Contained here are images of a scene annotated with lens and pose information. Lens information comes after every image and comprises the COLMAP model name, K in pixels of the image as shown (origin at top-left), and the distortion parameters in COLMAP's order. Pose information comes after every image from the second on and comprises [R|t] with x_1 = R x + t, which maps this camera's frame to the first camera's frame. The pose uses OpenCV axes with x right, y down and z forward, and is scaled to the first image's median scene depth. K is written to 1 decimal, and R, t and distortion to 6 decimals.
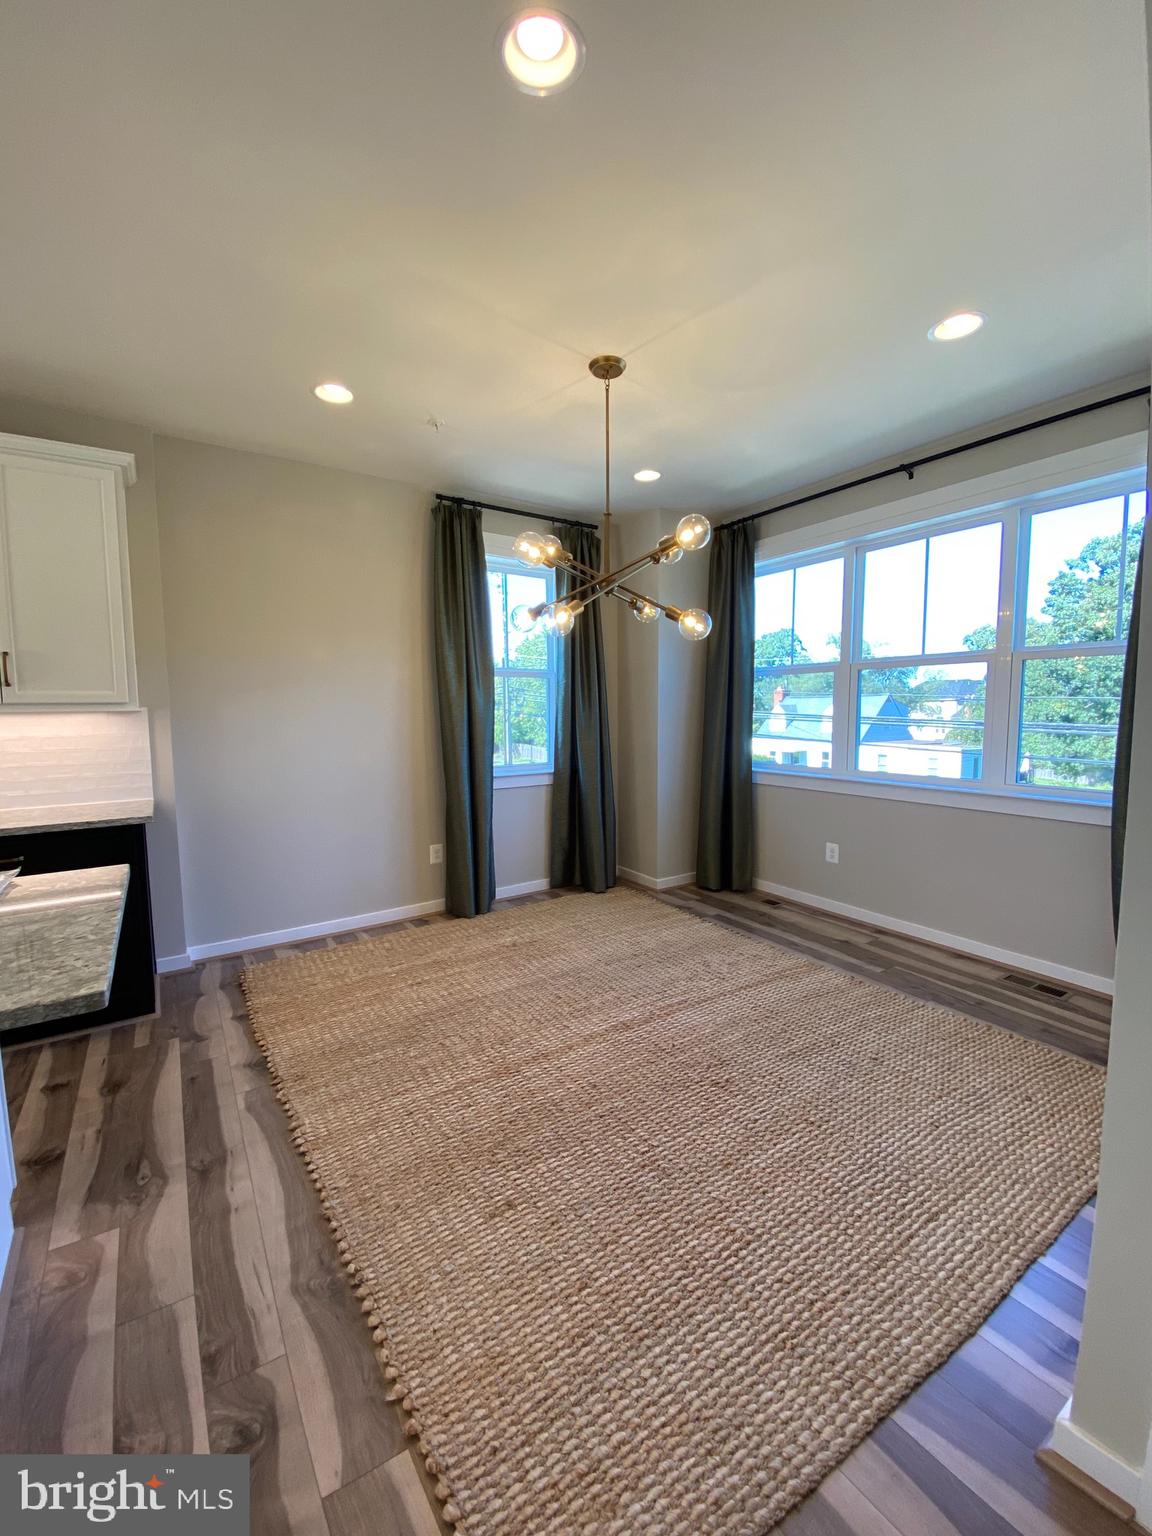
lens RADIAL K [[630.8, 0, 569.5], [0, 630.8, 769.0], [0, 0, 1]] dist [0.006723, -0.006317]
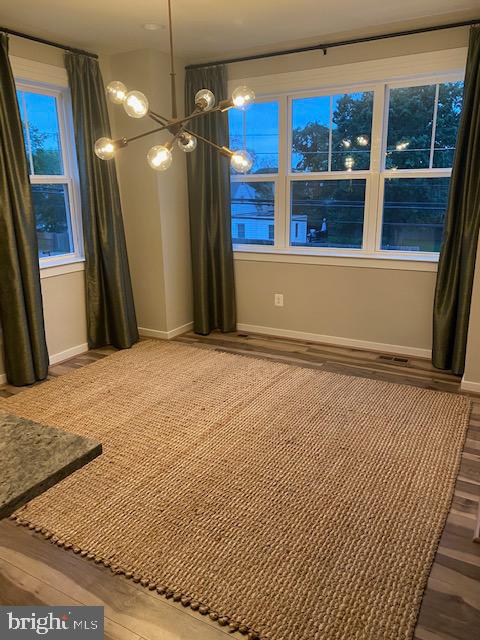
lens RADIAL K [[485.6, 0, 239.6], [0, 485.6, 314.1], [0, 0, 1]] dist [0.077342, -0.017135]
pose [[0.887478, -0.120711, 0.444759, -0.236727], [0.055413, 0.986036, 0.157046, -0.032096], [-0.457506, -0.114729, 0.881774, -0.042498]]
